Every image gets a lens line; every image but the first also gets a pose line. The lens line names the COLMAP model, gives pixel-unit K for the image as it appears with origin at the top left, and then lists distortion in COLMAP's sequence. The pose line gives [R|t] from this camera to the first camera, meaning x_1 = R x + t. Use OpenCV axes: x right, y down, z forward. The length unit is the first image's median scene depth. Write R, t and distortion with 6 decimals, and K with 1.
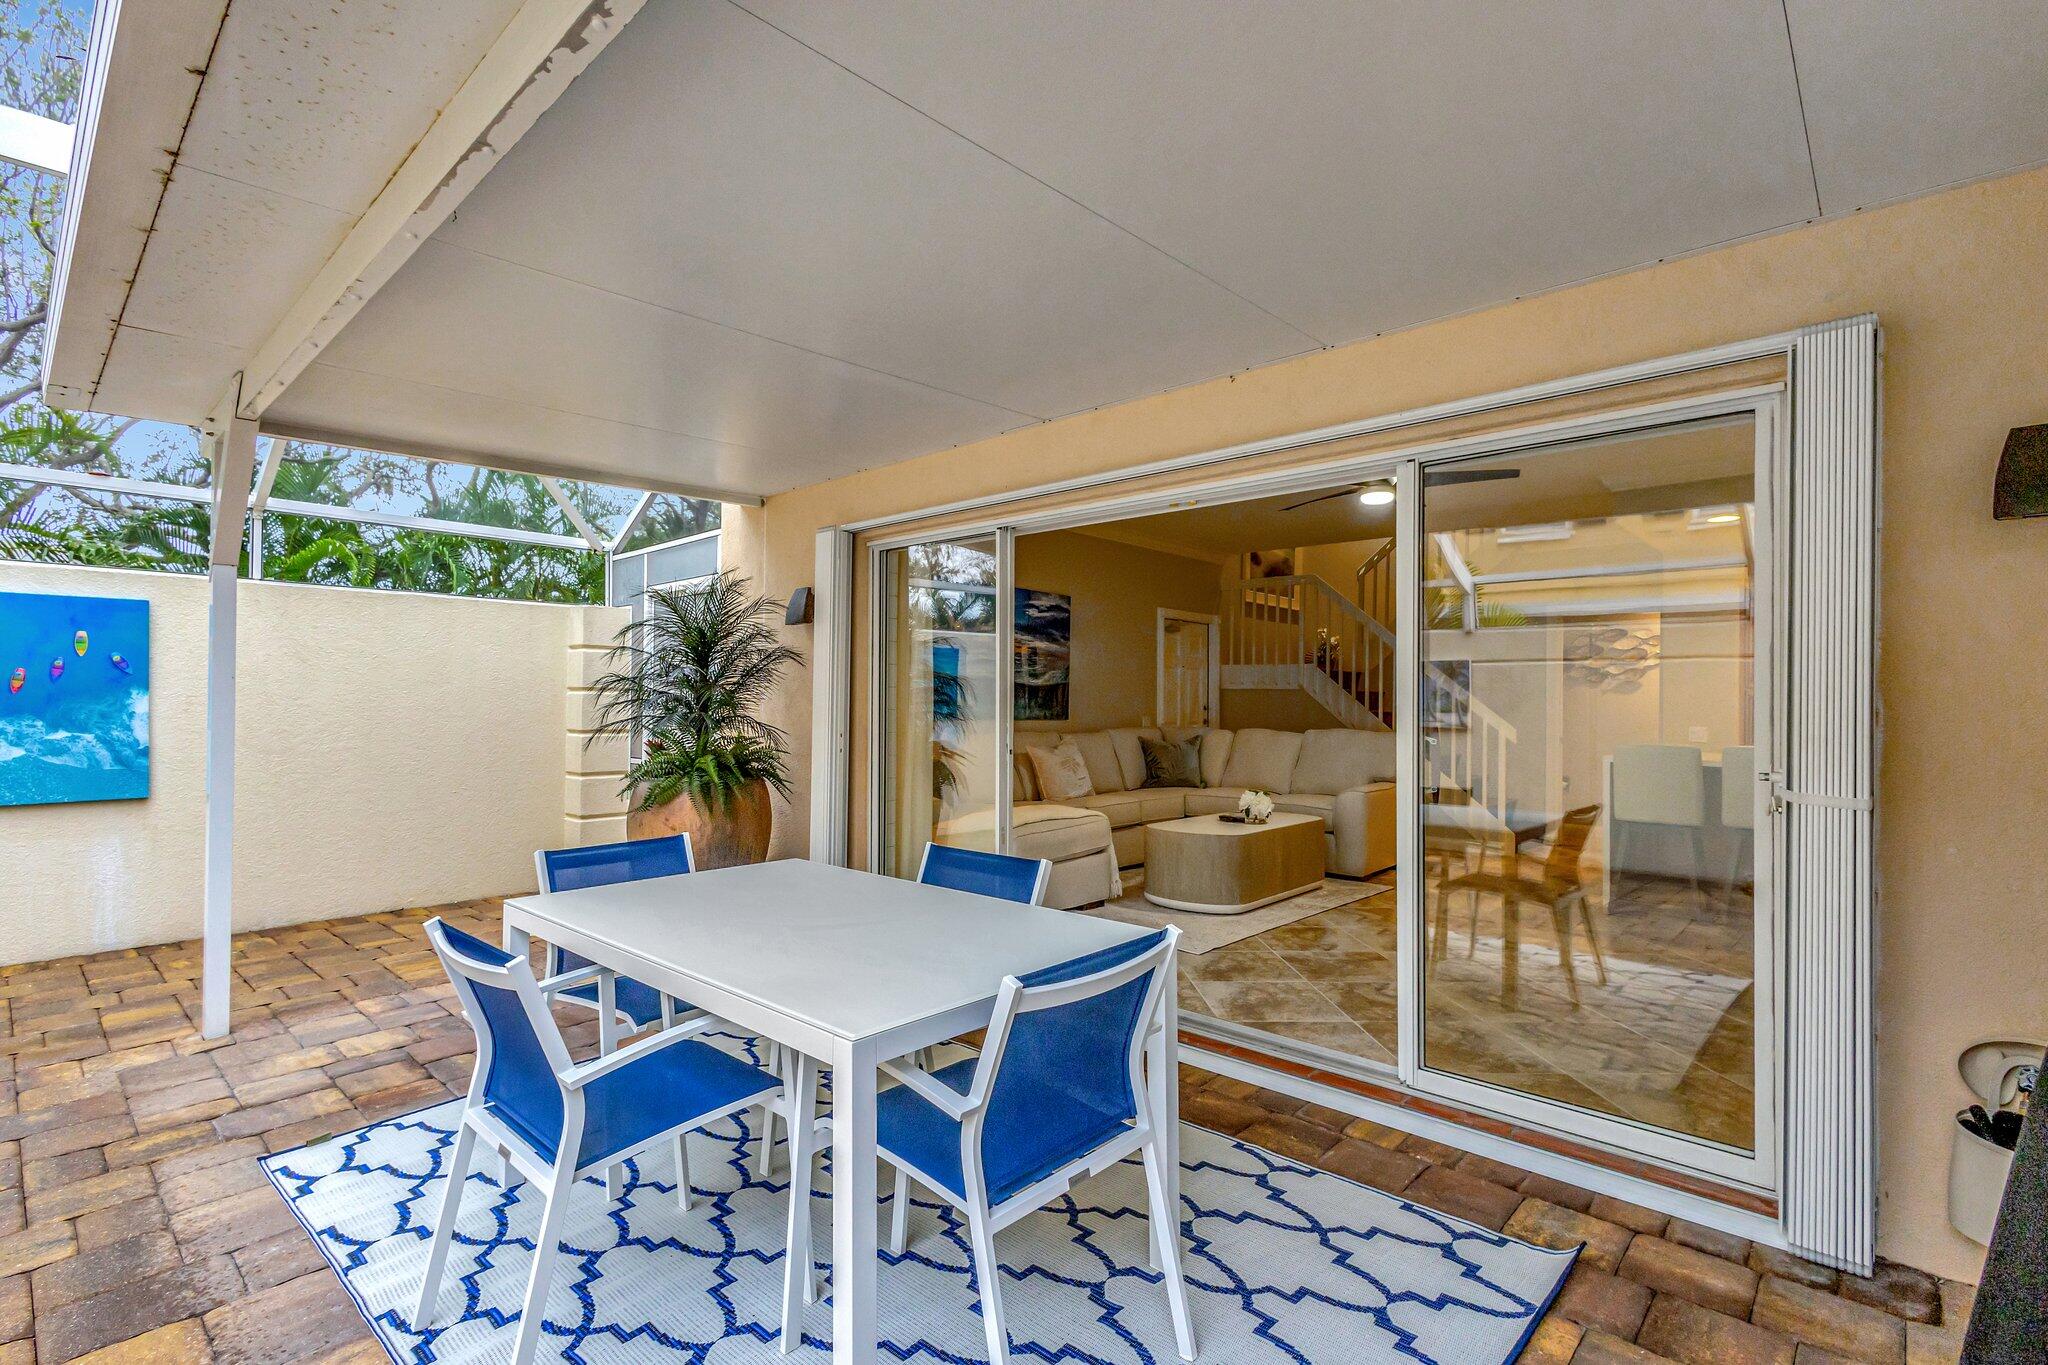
lens RADIAL K [[955.9, 0, 1027.2], [0, 955.9, 696.3], [0, 0, 1]] dist [0.015887, -0.004869]
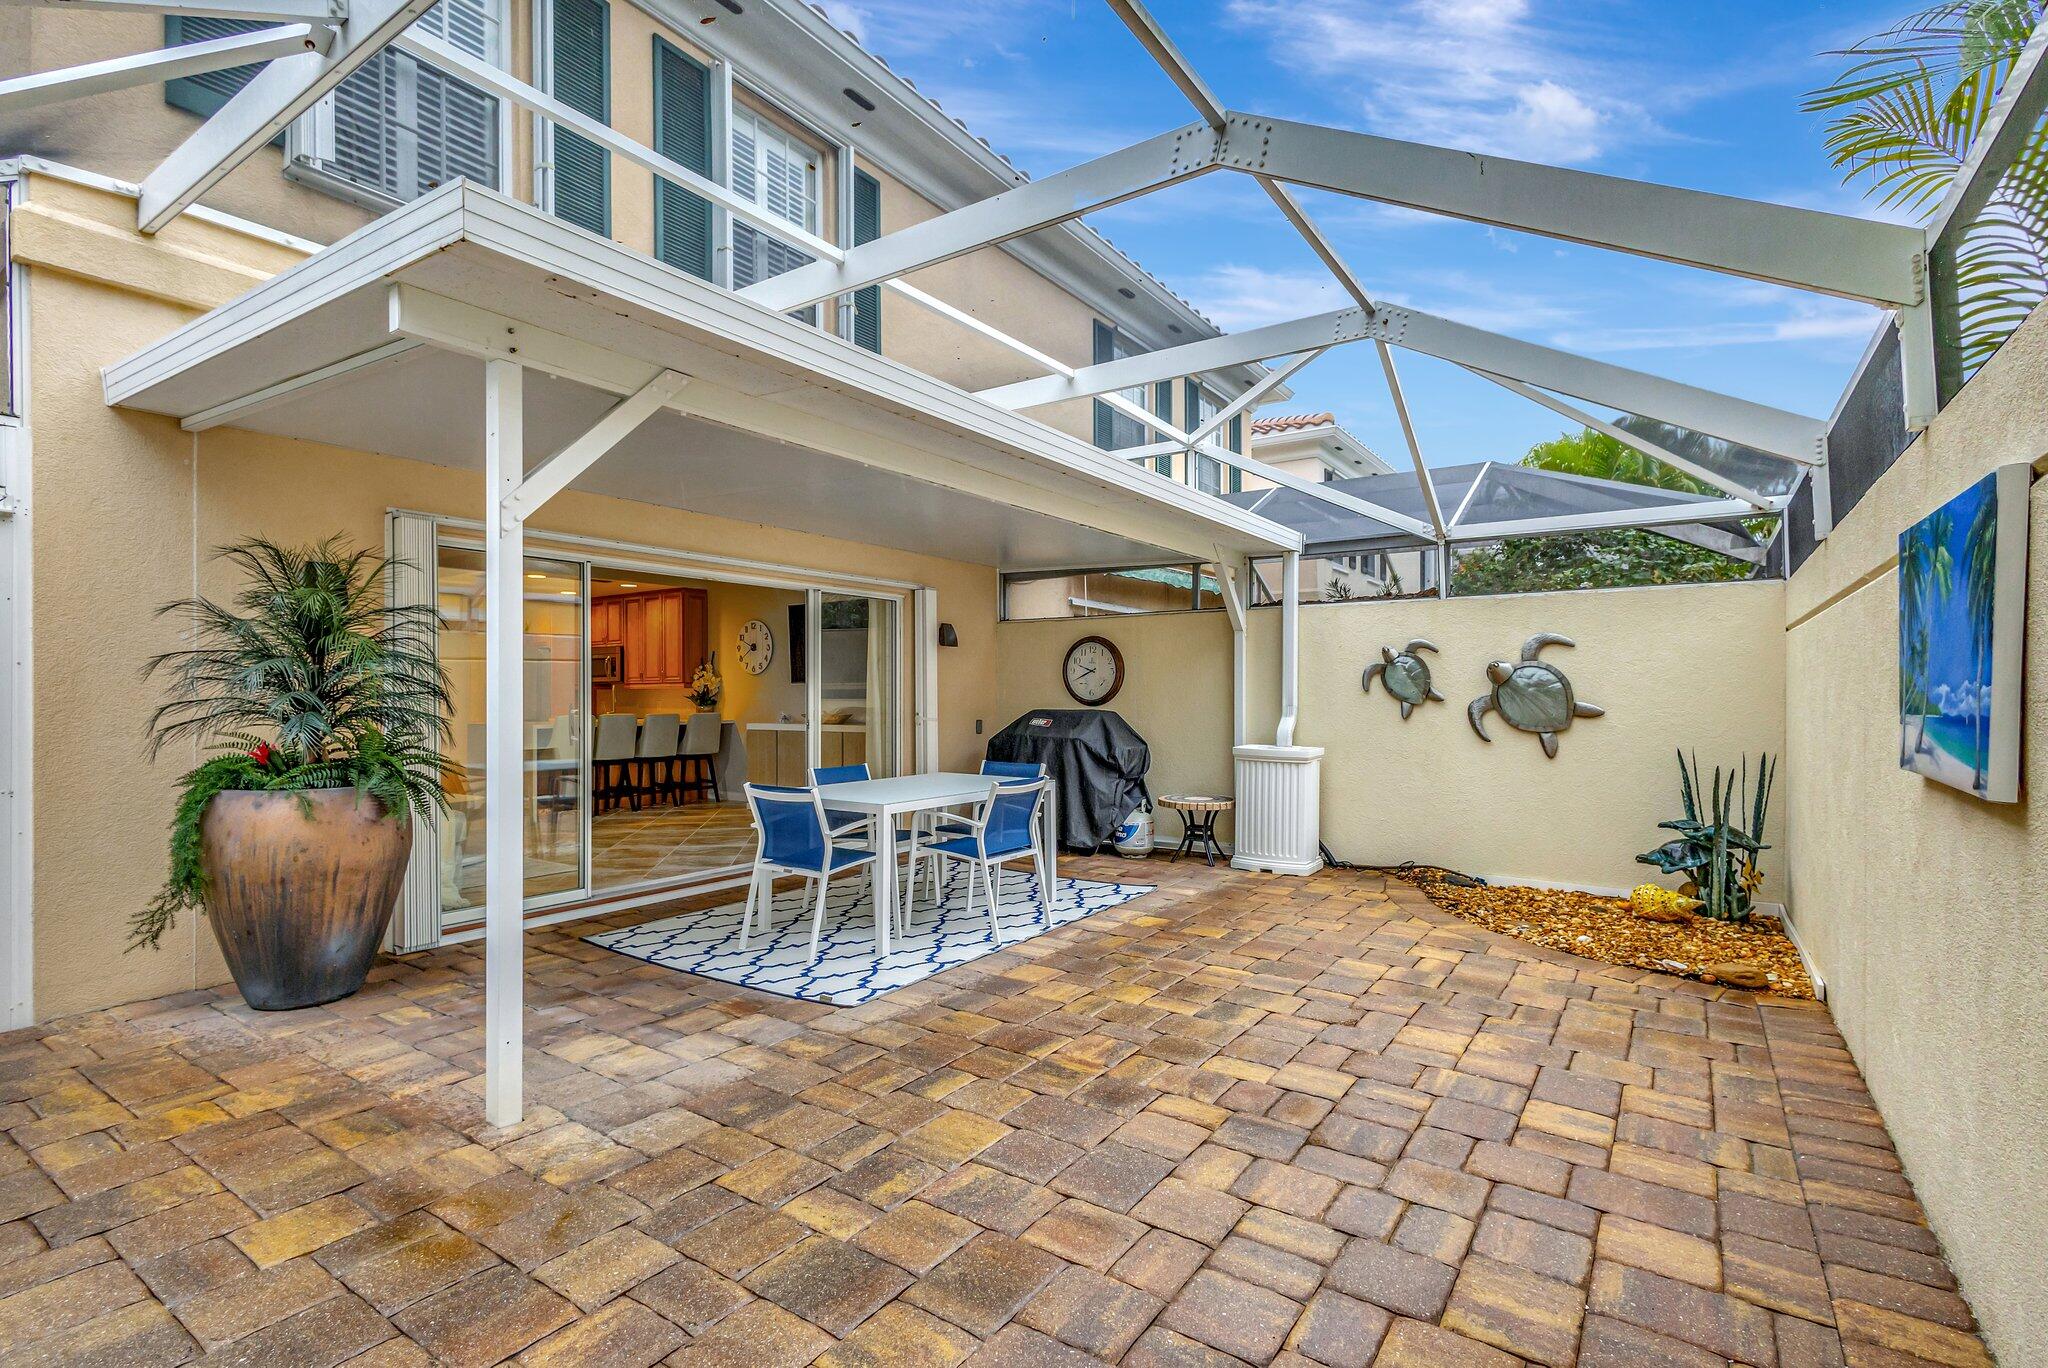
lens RADIAL K [[955.9, 0, 1033.3], [0, 955.9, 709.4], [0, 0, 1]] dist [0.015887, -0.004869]
pose [[-0.142613, -0.020925, 0.989557, -1.185183], [-0.010328, 0.999754, 0.019652, 0.000480], [-0.989725, -0.007418, -0.142794, 0.492786]]
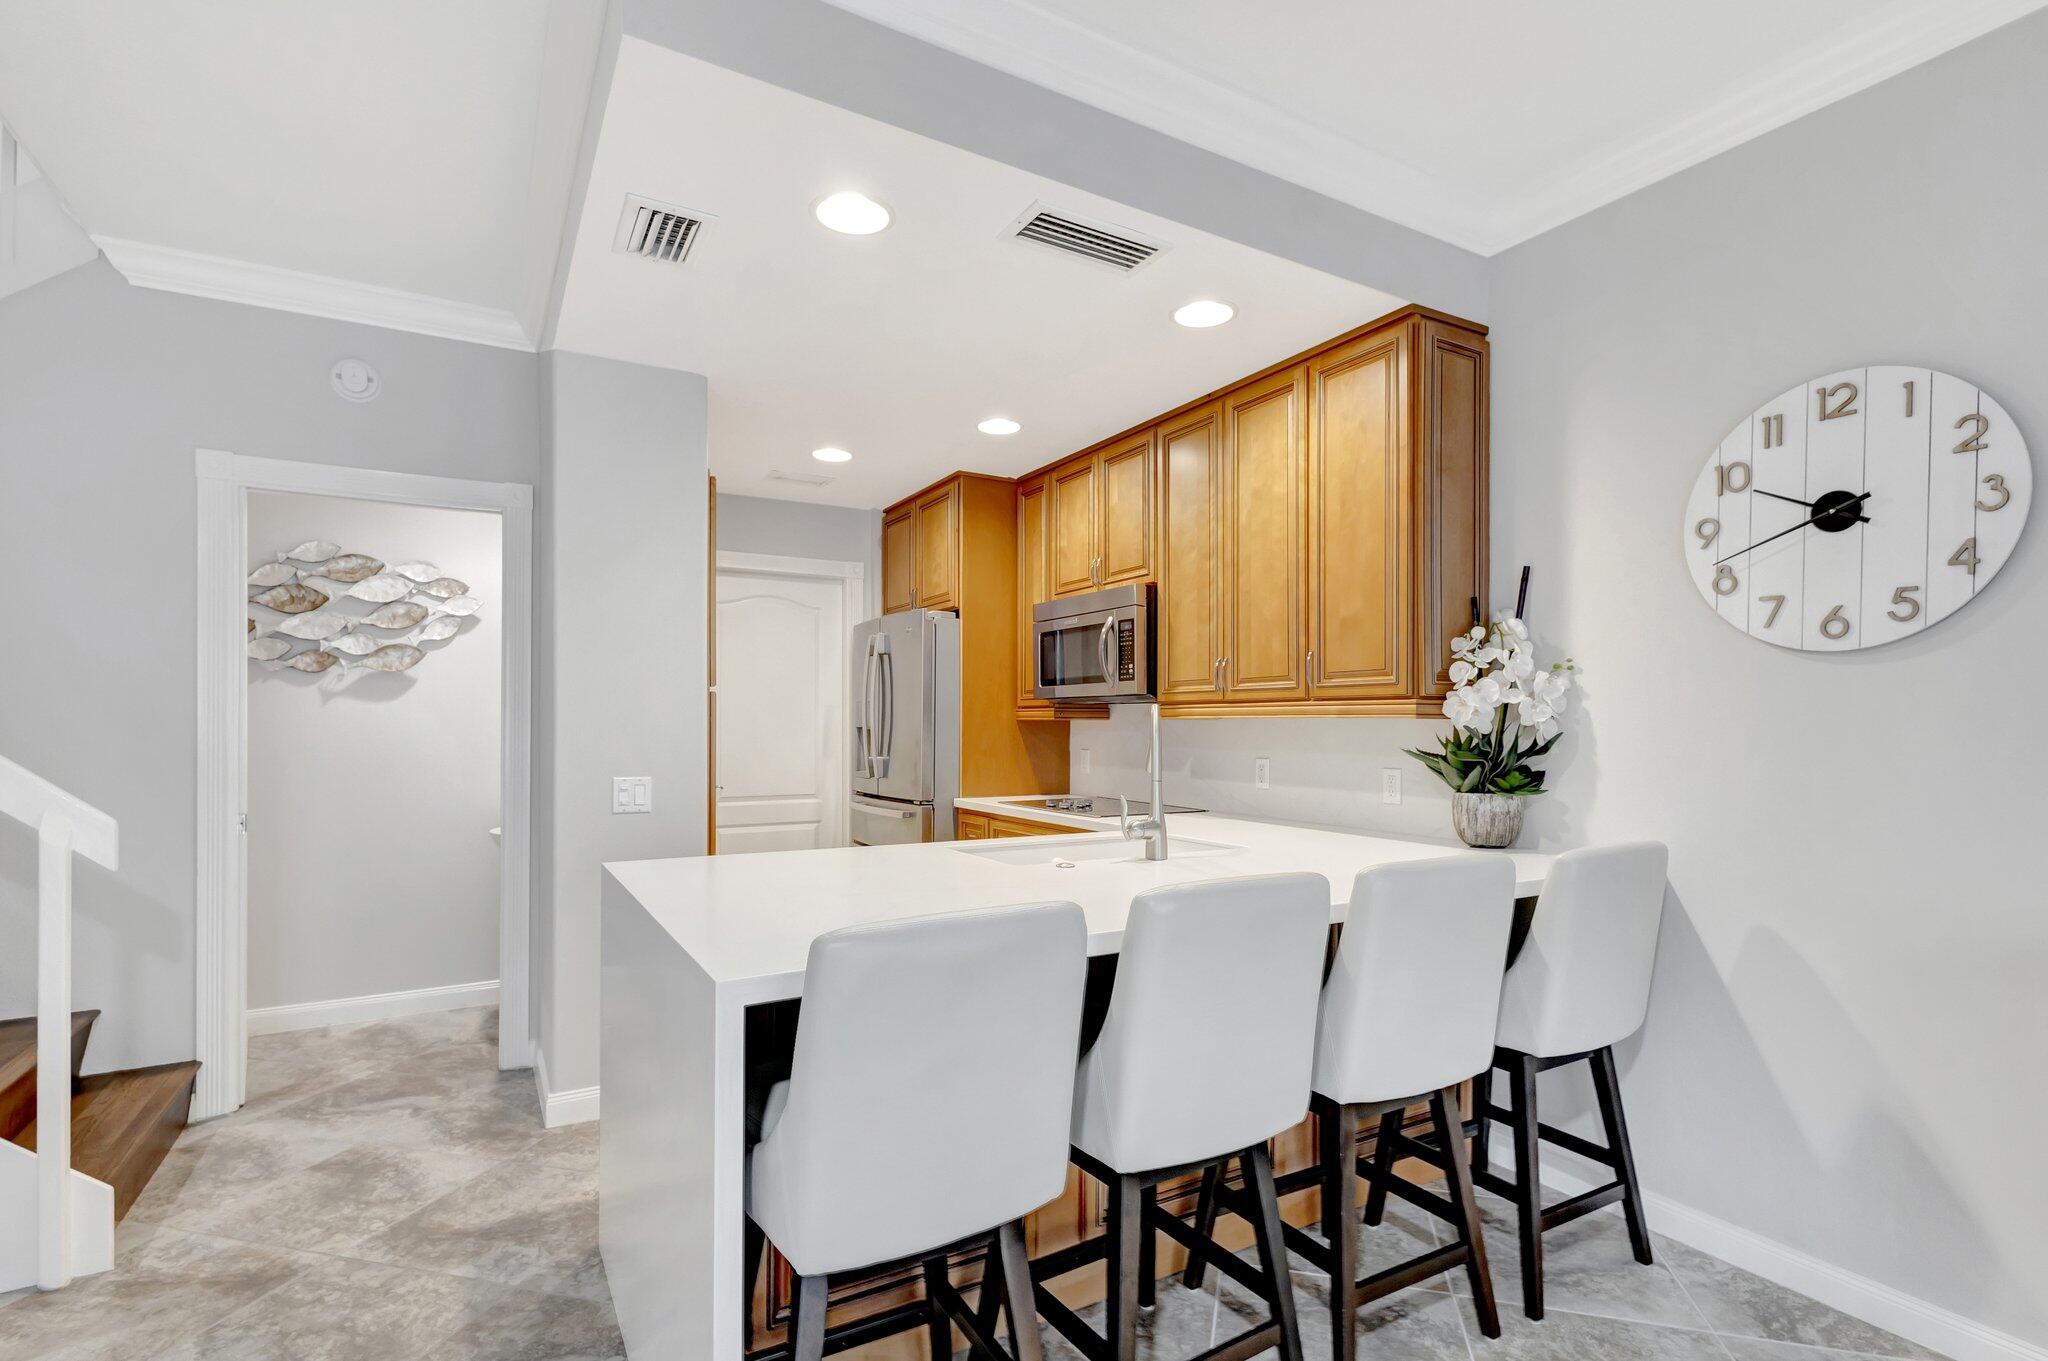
lens RADIAL K [[955.9, 0, 1042.0], [0, 955.9, 724.6], [0, 0, 1]] dist [0.015887, -0.004869]
pose [[0.283014, -0.017525, 0.958956, 0.482715], [-0.004815, 0.999794, 0.019692, -0.003150], [-0.959104, -0.010191, 0.282872, 1.006160]]
